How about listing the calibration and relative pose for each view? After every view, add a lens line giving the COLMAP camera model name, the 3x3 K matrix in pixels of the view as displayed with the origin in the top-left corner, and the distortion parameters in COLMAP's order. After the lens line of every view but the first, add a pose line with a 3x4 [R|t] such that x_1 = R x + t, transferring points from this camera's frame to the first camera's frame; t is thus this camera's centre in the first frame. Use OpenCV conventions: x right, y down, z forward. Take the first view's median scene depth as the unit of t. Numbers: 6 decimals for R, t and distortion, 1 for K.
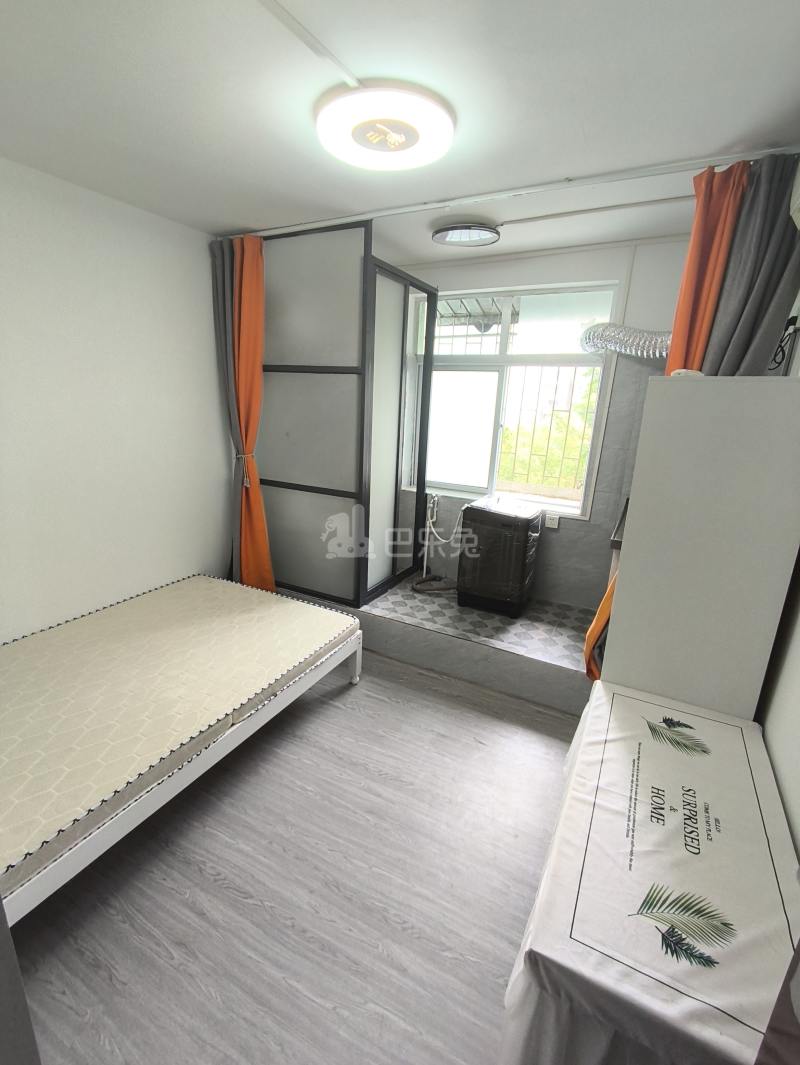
lens RADIAL K [[484.4, 0, 394.4], [0, 484.4, 537.9], [0, 0, 1]] dist [0.004317, -0.002356]
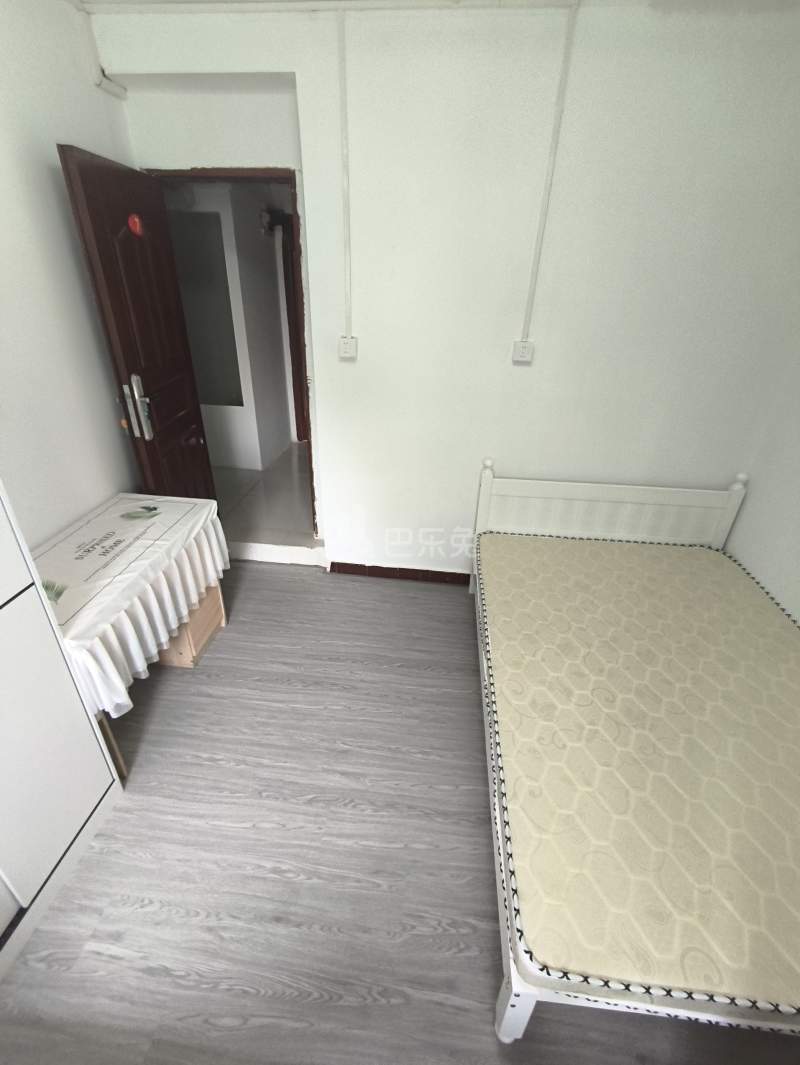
lens RADIAL K [[484.4, 0, 399.3], [0, 484.4, 532.3], [0, 0, 1]] dist [0.004317, -0.002356]
pose [[-0.920500, 0.129411, -0.368691, 0.121334], [-0.166125, 0.724427, 0.669035, -0.337003], [0.353670, 0.677095, -0.645336, 1.106330]]
